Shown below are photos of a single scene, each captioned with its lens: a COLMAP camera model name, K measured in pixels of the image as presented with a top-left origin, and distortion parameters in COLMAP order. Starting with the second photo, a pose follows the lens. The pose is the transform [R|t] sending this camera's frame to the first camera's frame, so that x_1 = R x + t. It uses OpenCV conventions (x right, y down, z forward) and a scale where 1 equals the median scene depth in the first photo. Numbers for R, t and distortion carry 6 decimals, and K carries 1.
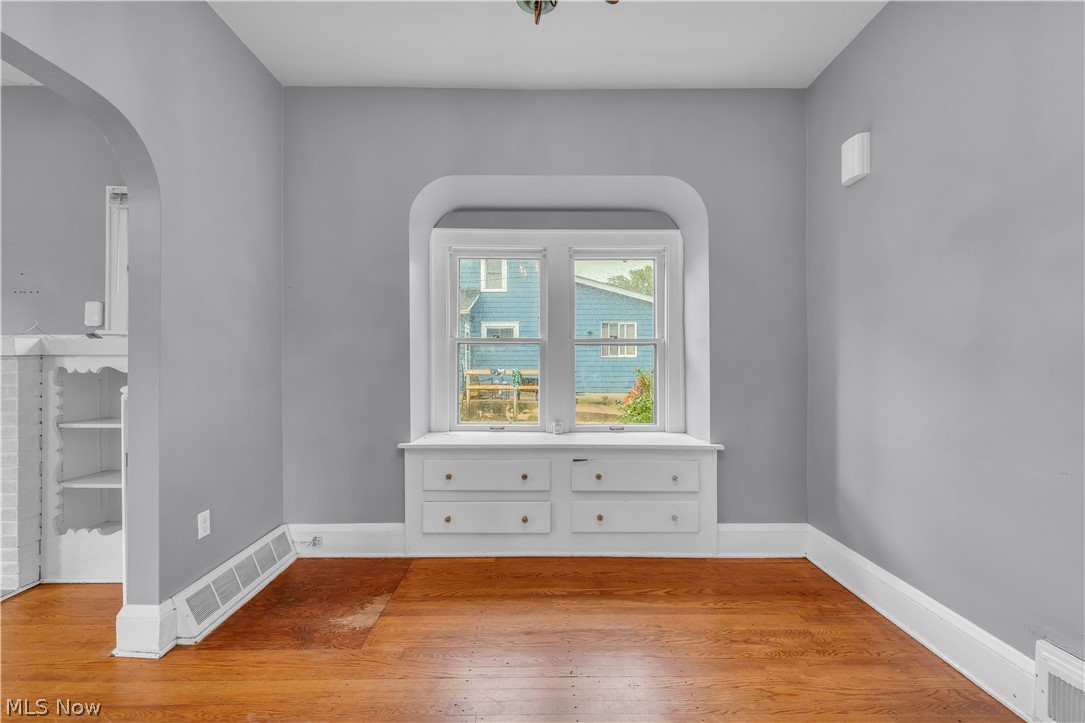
lens RADIAL K [[445.1, 0, 537.4], [0, 445.1, 369.3], [0, 0, 1]] dist [-0.001124, -0.000131]
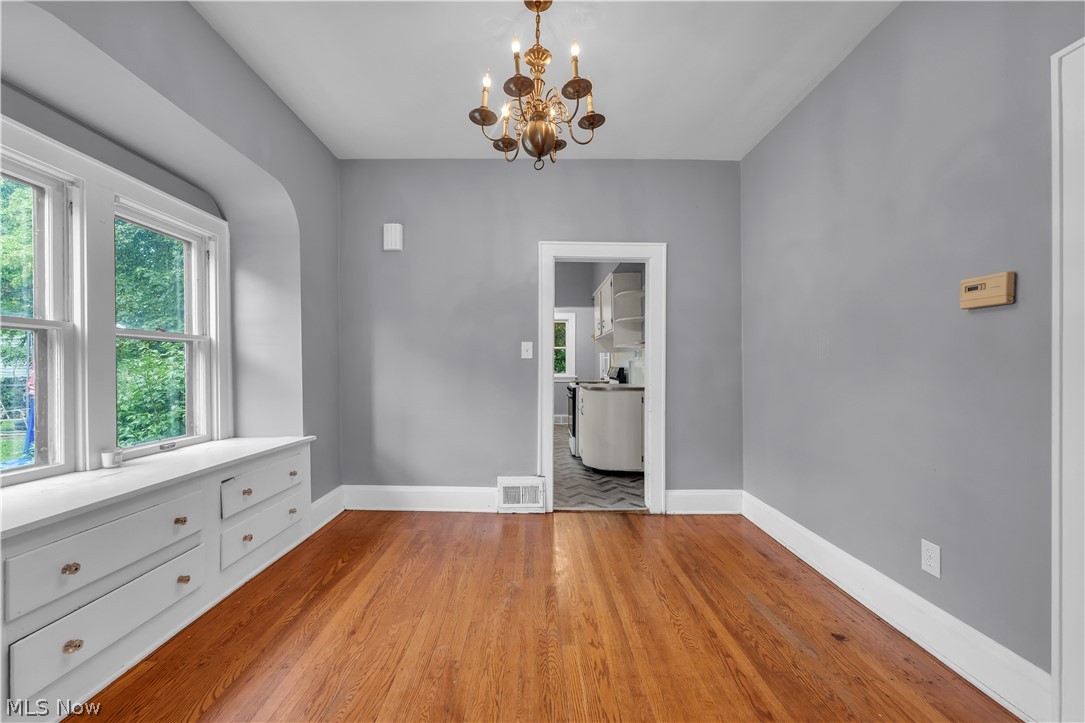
lens RADIAL K [[445.1, 0, 537.4], [0, 445.1, 369.3], [0, 0, 1]] dist [-0.001124, -0.000131]
pose [[-0.010317, -0.001279, 0.999946, -0.894510], [0.003164, 0.999994, 0.001312, -0.003423], [-0.999942, 0.003178, -0.010313, 0.512297]]
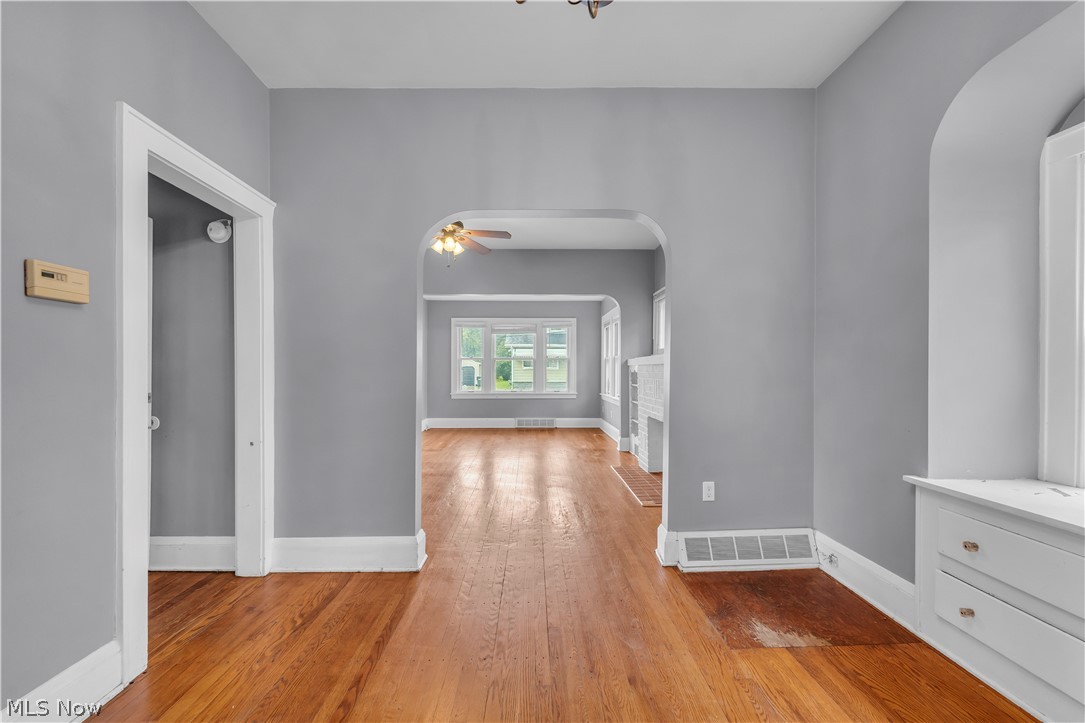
lens RADIAL K [[445.1, 0, 537.4], [0, 445.1, 369.3], [0, 0, 1]] dist [-0.001124, -0.000131]
pose [[0.002227, 0.002263, -0.999995, 0.508896], [-0.004827, 0.999986, 0.002253, -0.008568], [0.999986, 0.004822, 0.002238, 0.457983]]
